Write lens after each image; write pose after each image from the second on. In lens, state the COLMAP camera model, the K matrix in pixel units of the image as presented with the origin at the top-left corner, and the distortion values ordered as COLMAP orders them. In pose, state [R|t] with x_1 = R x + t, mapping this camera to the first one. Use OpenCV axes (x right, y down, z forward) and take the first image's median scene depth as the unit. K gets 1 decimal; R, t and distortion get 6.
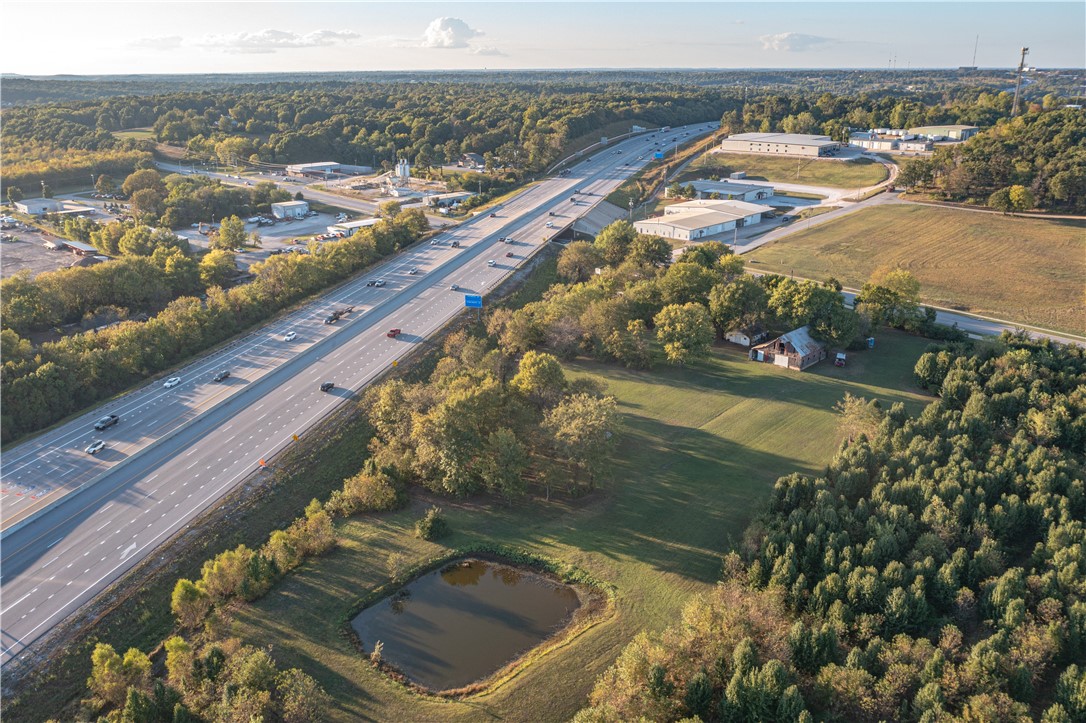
lens RADIAL K [[857.5, 0, 543.0], [0, 857.5, 361.5], [0, 0, 1]] dist [-0.017189, -0.008516]
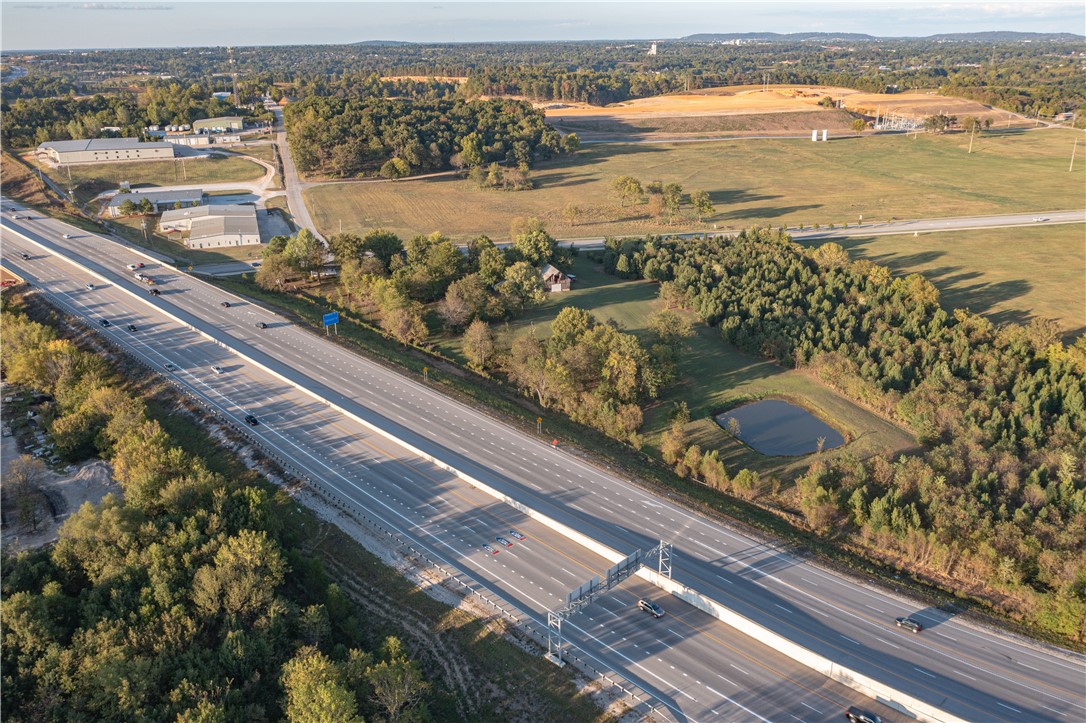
lens RADIAL K [[857.5, 0, 543.0], [0, 857.5, 361.5], [0, 0, 1]] dist [-0.017189, -0.008516]
pose [[0.464507, -0.310858, 0.829217, -0.903171], [0.294533, 0.937290, 0.186382, -0.150142], [-0.835155, 0.157656, 0.526936, 0.256626]]
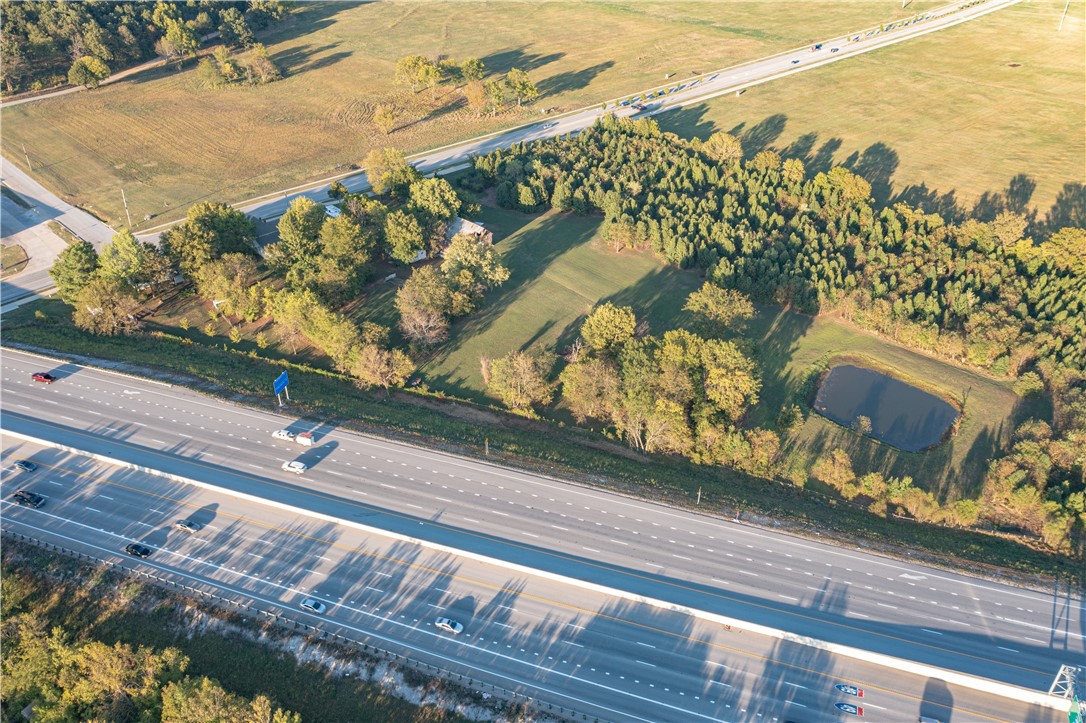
lens RADIAL K [[857.5, 0, 543.0], [0, 857.5, 361.5], [0, 0, 1]] dist [-0.017189, -0.008516]
pose [[0.016640, -0.543312, 0.839366, -0.738829], [0.332364, 0.794751, 0.507844, -0.413531], [-0.943004, 0.270525, 0.193802, 0.679761]]
